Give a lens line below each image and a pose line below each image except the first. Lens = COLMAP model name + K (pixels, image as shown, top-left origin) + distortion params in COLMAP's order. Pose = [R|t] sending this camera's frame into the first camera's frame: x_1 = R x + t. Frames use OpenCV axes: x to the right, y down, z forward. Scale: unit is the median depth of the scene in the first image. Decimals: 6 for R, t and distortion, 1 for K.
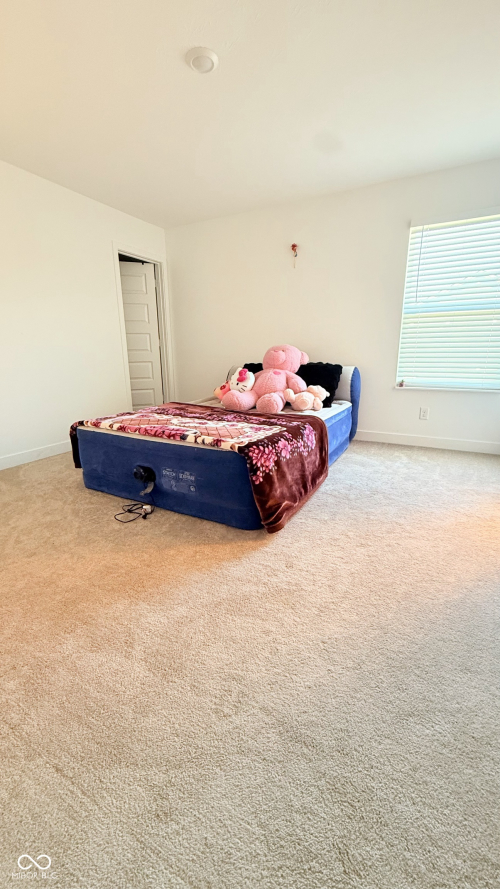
lens RADIAL K [[357.2, 0, 248.0], [0, 357.2, 441.7], [0, 0, 1]] dist [0.001407, -0.000770]
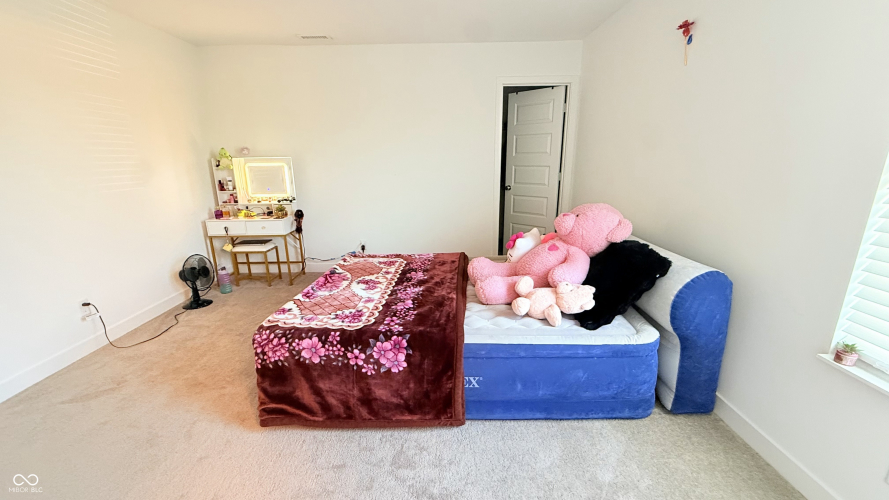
lens RADIAL K [[357.2, 0, 443.6], [0, 357.2, 251.2], [0, 0, 1]] dist [0.001407, -0.000770]
pose [[0.474192, 0.232771, -0.849094, 0.516580], [-0.217397, 0.965510, 0.143276, -0.222074], [0.853159, 0.116650, 0.508441, 0.467329]]
